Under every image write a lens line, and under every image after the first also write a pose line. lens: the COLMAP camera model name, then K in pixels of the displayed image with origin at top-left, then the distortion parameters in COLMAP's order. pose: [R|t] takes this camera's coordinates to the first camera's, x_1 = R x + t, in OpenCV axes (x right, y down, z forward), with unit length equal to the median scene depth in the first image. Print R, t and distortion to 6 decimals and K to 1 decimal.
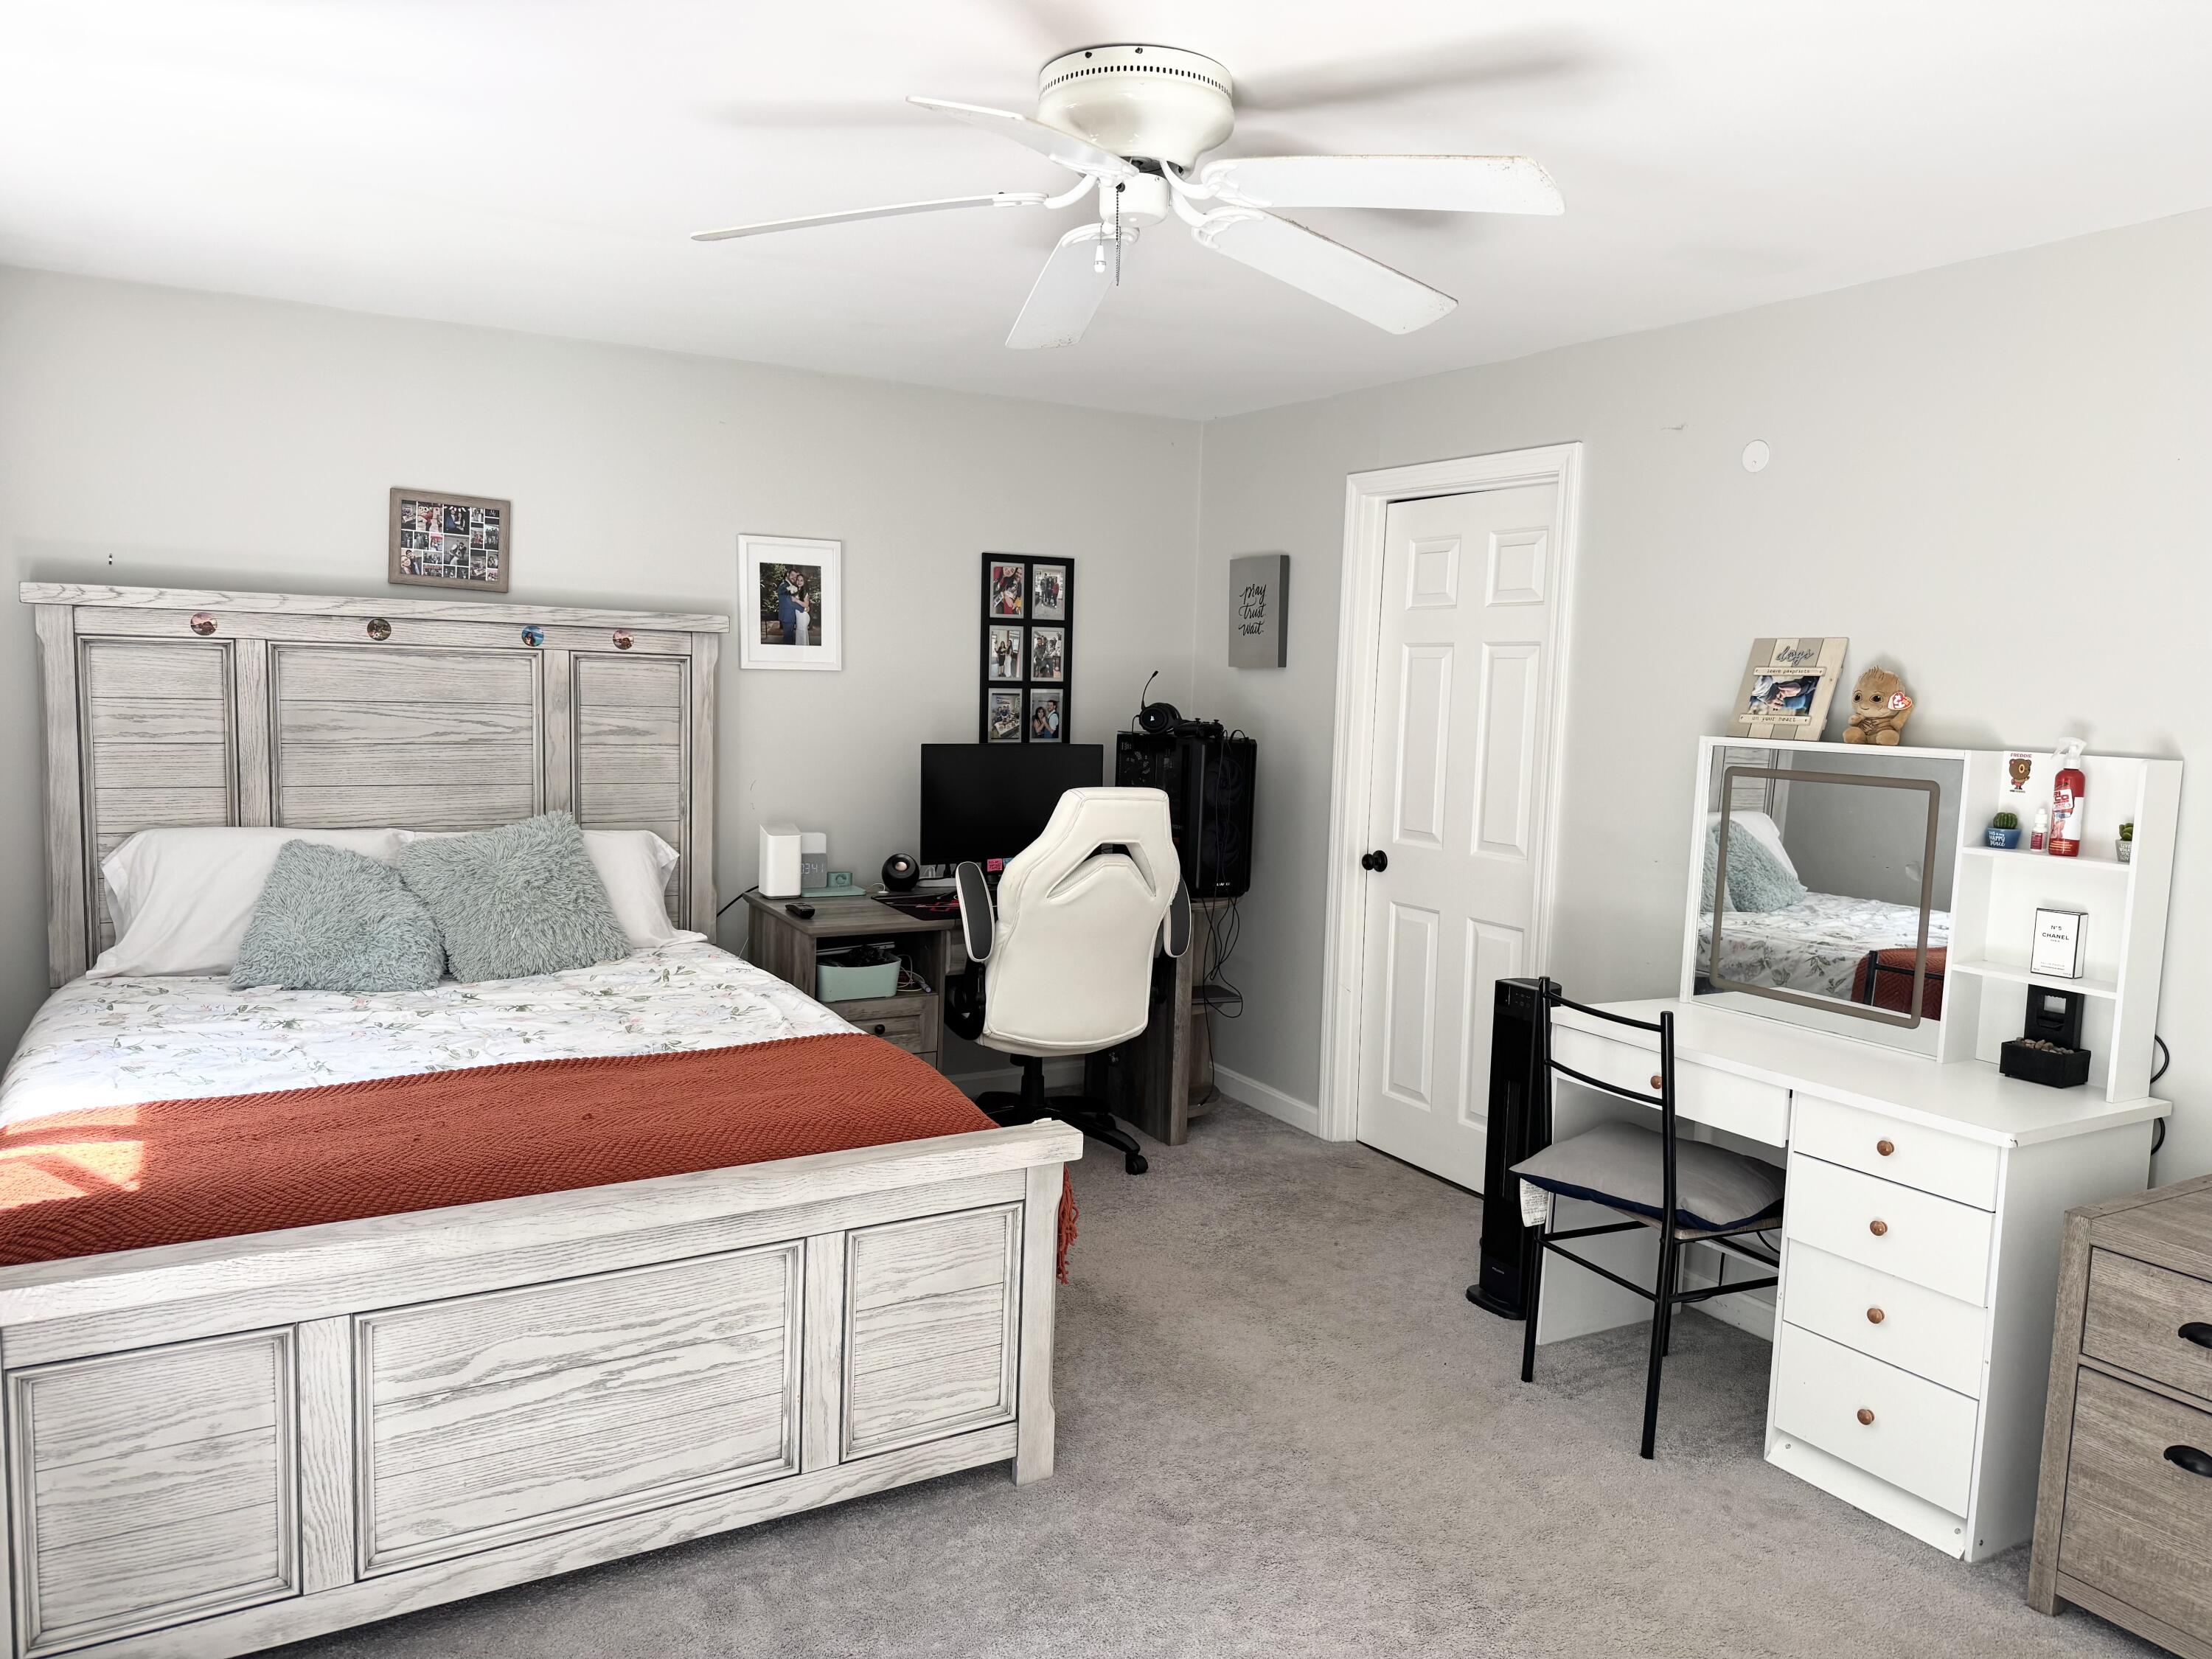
lens RADIAL K [[1497.3, 0, 1100.6], [0, 1497.3, 857.3], [0, 0, 1]] dist [0.002994, -0.023867]
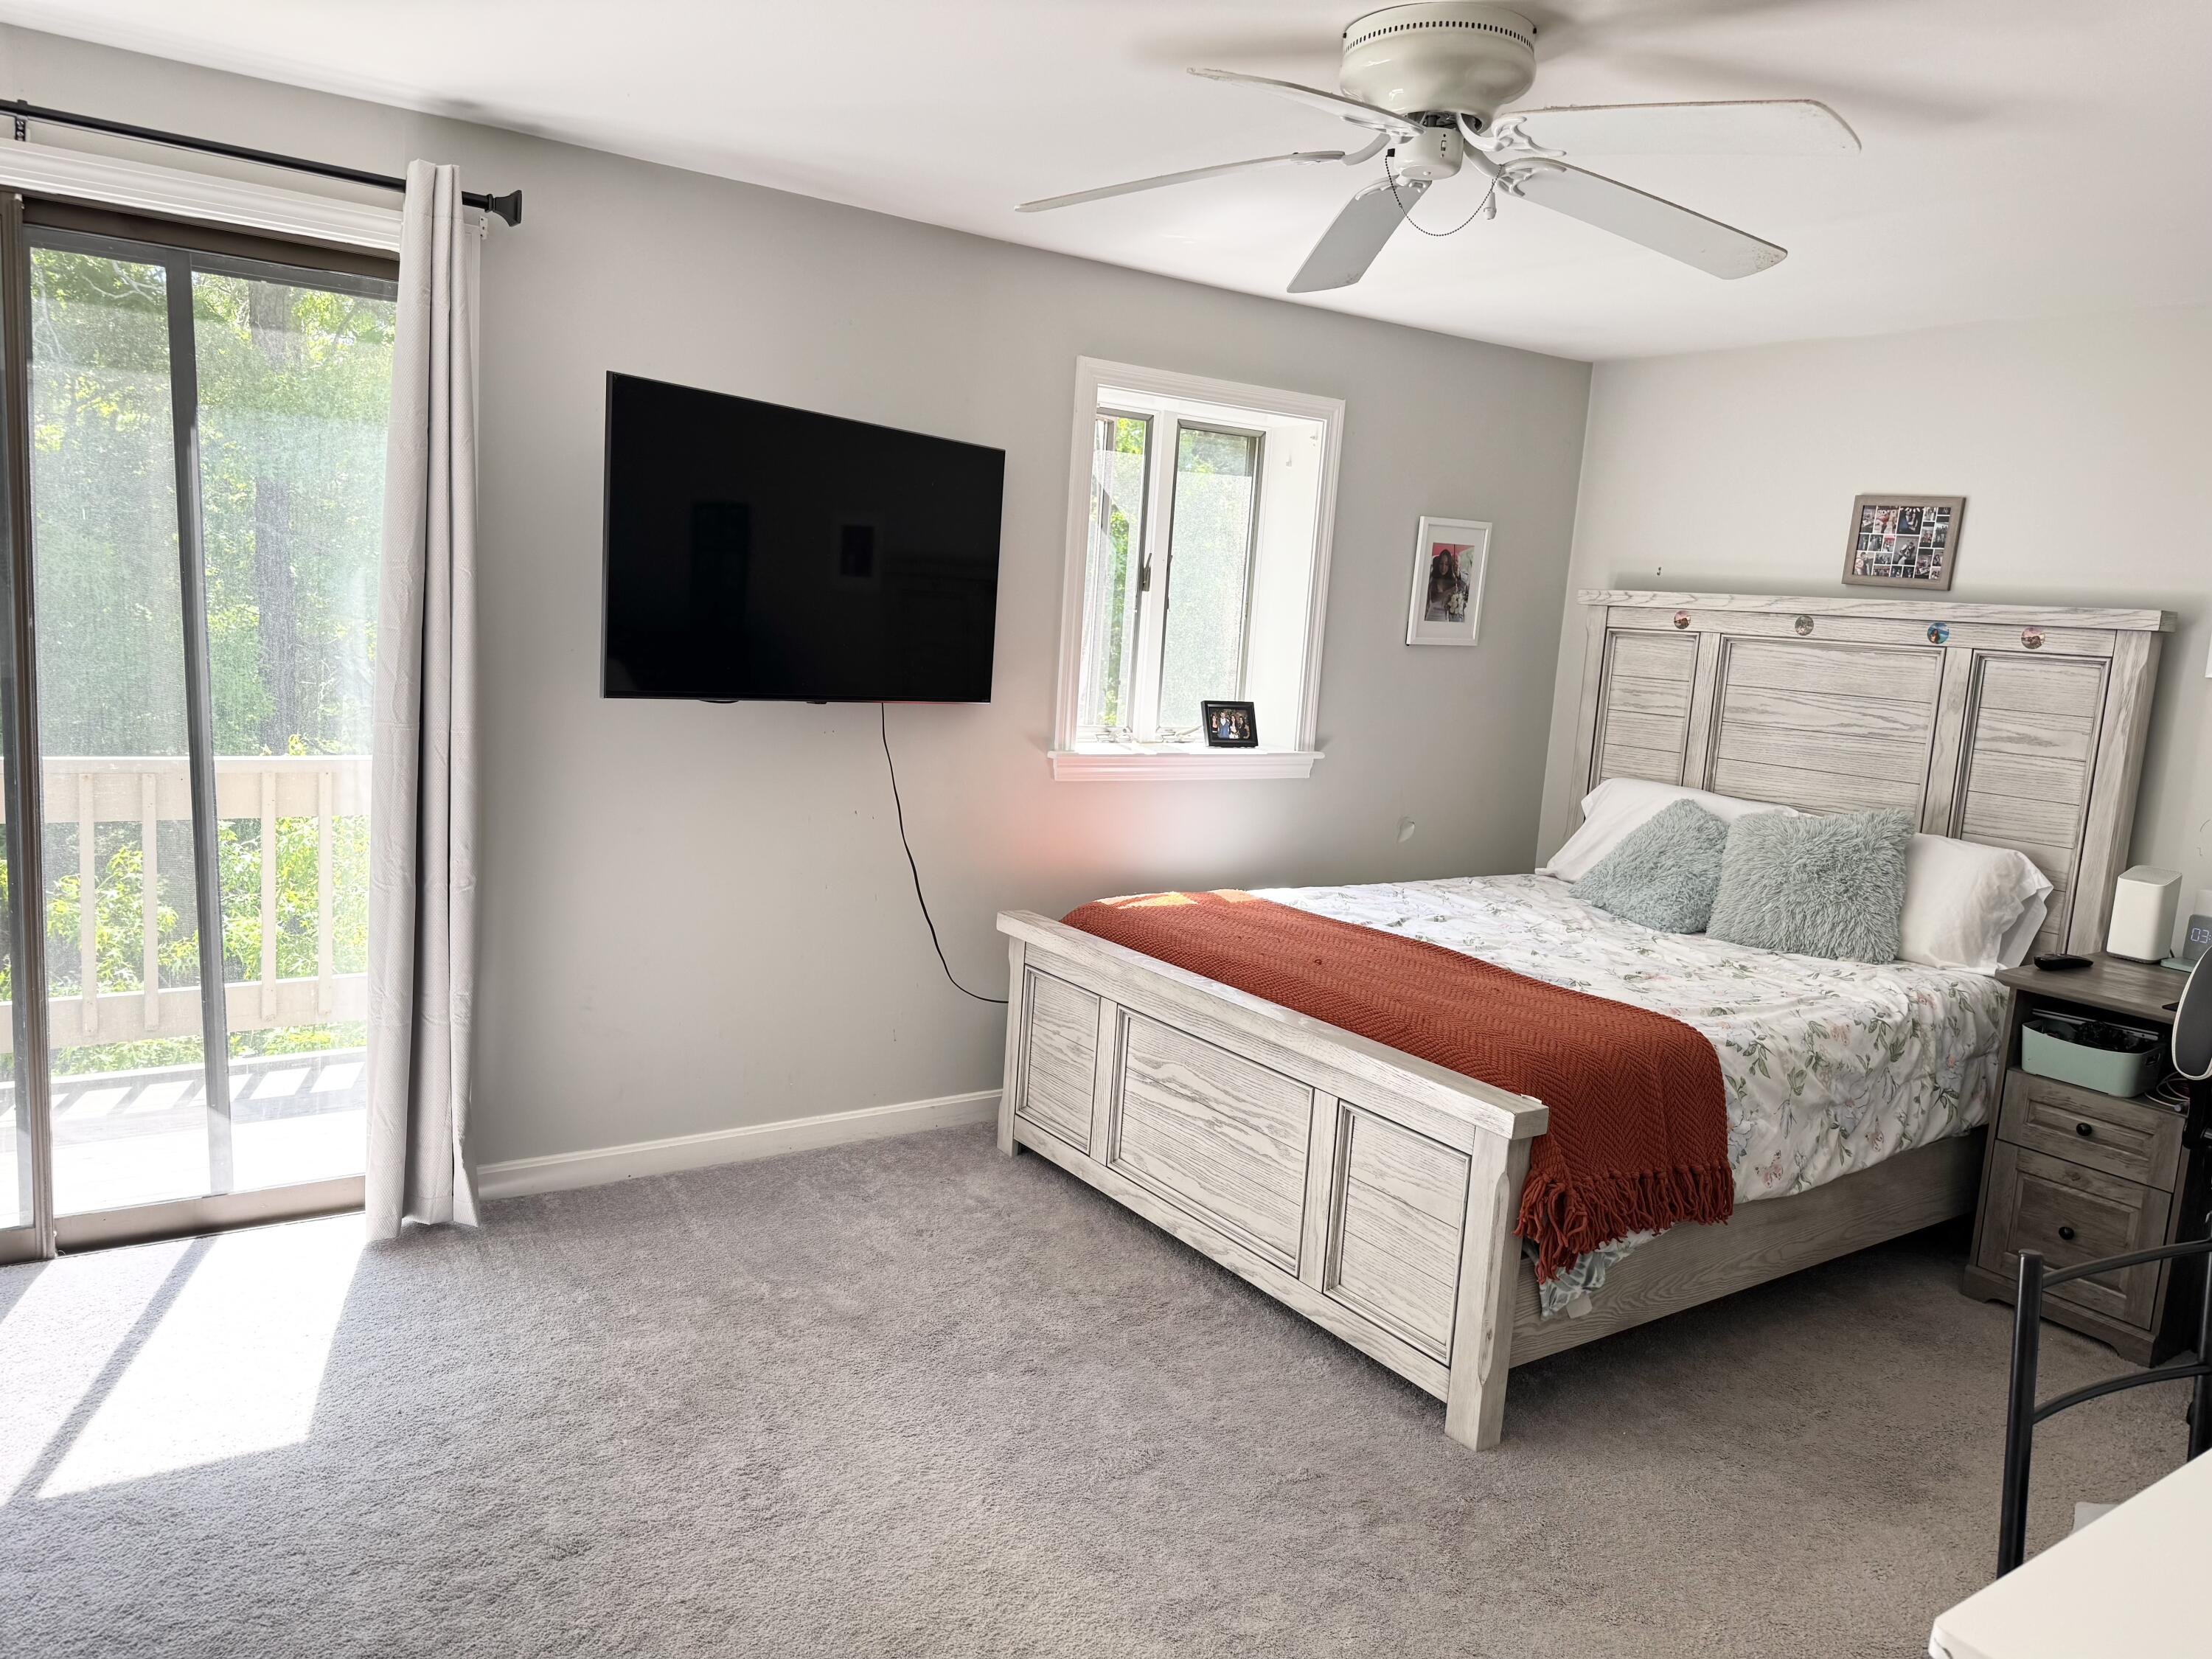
lens RADIAL K [[1535.6, 0, 1092.8], [0, 1535.6, 819.3], [0, 0, 1]] dist [-0.003566, -0.004095]
pose [[0.072064, 0.113606, -0.990909, 0.602644], [-0.178087, 0.978993, 0.099289, -0.031069], [0.981372, 0.169313, 0.090782, 0.400944]]
